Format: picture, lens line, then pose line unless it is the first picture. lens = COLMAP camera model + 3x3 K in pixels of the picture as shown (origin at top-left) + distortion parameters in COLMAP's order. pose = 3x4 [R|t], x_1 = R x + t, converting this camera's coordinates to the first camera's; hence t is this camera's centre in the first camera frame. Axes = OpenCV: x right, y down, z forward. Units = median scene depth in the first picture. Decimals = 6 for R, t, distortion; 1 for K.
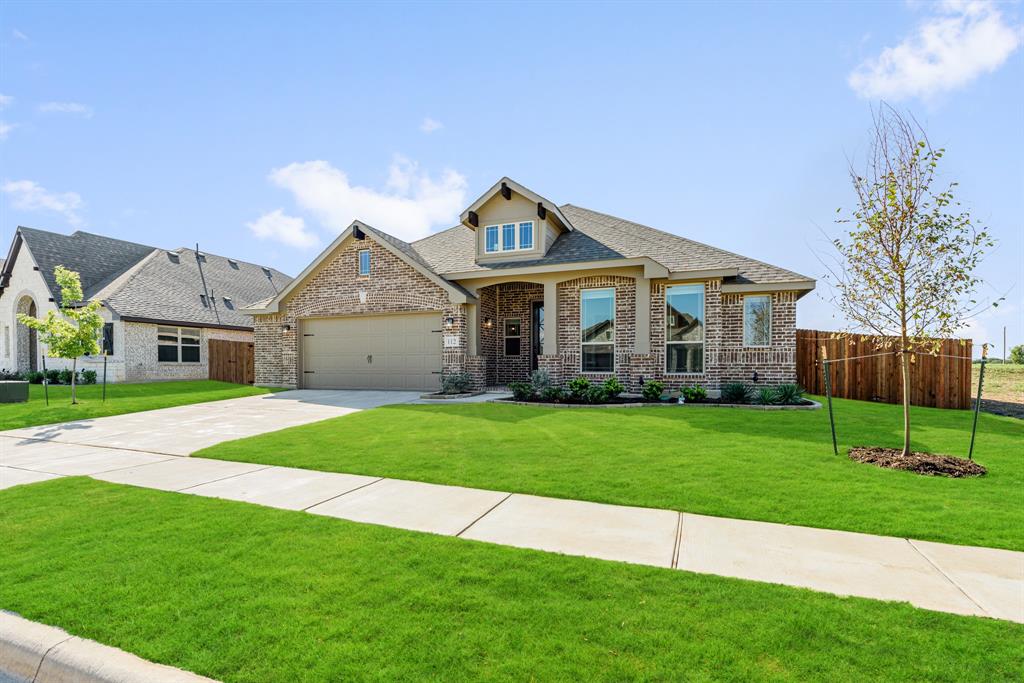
lens RADIAL K [[459.4, 0, 511.9], [0, 459.4, 371.7], [0, 0, 1]] dist [0.001424, 0.000307]
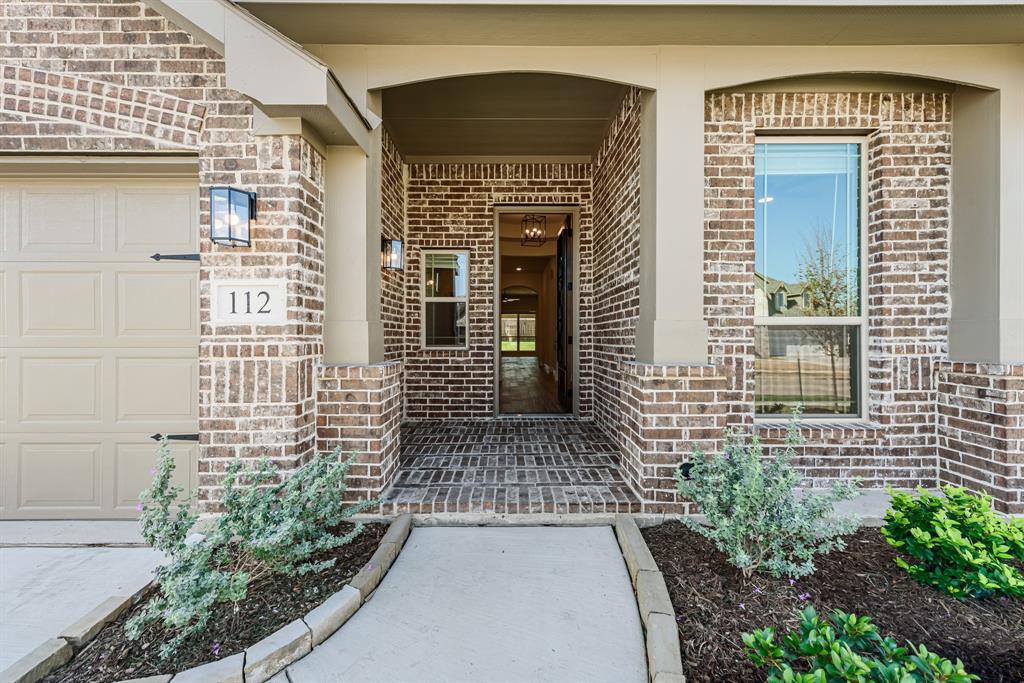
lens RADIAL K [[401.8, 0, 508.6], [0, 401.8, 339.2], [0, 0, 1]] dist [0.000026, -0.000147]
pose [[0.933167, -0.001874, 0.359439, -0.085160], [0.004933, 0.999959, -0.007593, -0.046189], [-0.359410, 0.008858, 0.933138, 0.780537]]
